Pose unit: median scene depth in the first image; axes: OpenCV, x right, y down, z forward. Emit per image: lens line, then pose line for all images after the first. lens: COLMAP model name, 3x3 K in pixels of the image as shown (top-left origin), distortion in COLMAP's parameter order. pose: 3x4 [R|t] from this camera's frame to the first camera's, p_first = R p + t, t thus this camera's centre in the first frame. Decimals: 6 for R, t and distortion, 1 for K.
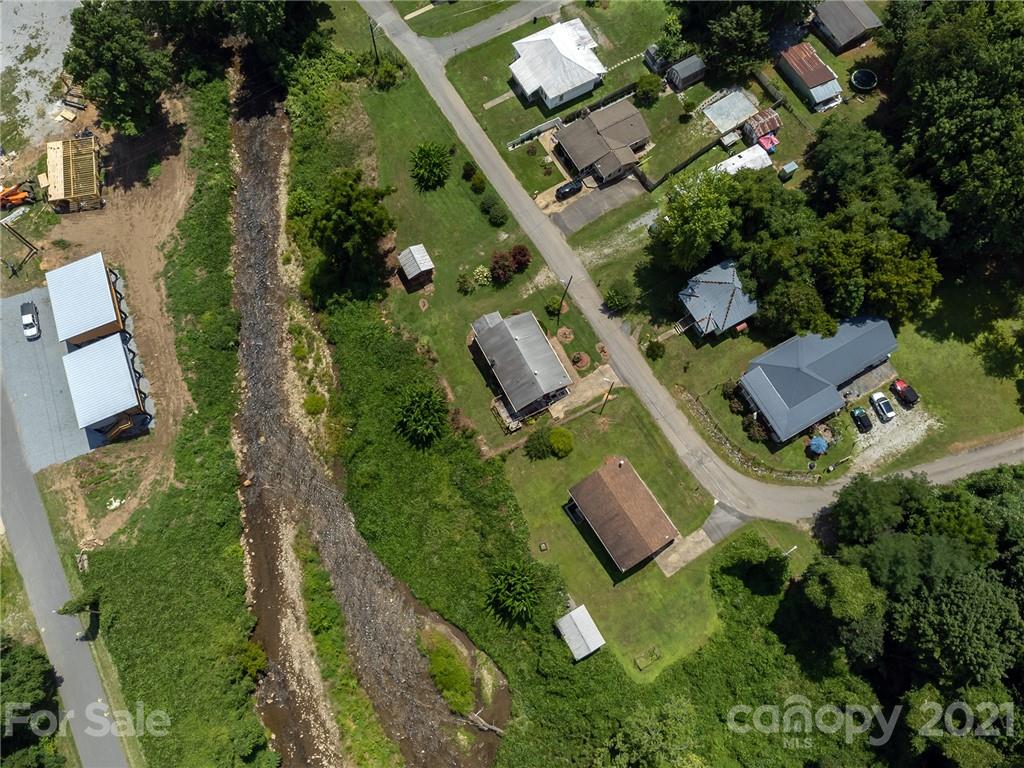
lens RADIAL K [[762.6, 0, 514.8], [0, 762.6, 386.5], [0, 0, 1]] dist [0.002688, 0.013435]
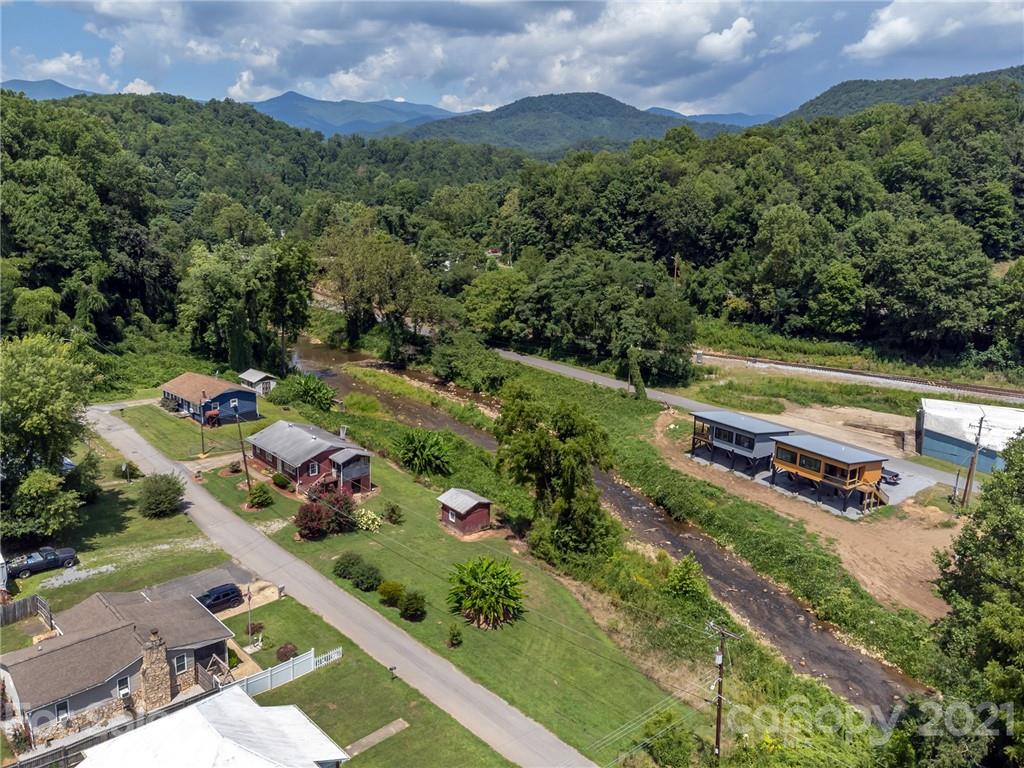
lens RADIAL K [[777.3, 0, 512.0], [0, 777.3, 384.0], [0, 0, 1]] dist [0.011685, -0.002044]
pose [[-0.967815, 0.031602, -0.249673, 0.002601], [-0.247358, 0.063298, 0.966854, -0.881466], [0.046359, 0.997494, -0.053444, 0.941324]]
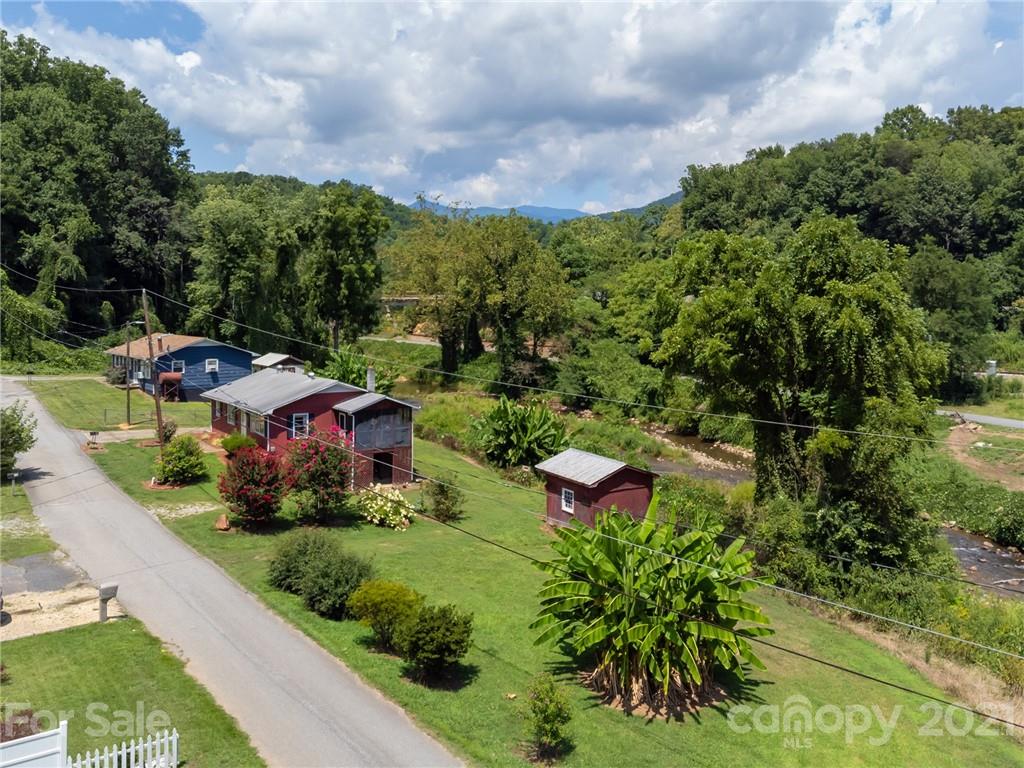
lens RADIAL K [[929.7, 0, 529.2], [0, 929.7, 323.6], [0, 0, 1]] dist [0.015468, 0.000304]
pose [[-0.994559, -0.005194, -0.104047, -0.062227], [-0.101449, 0.275345, 0.955977, -0.555537], [0.023683, 0.961331, -0.274374, 1.056655]]
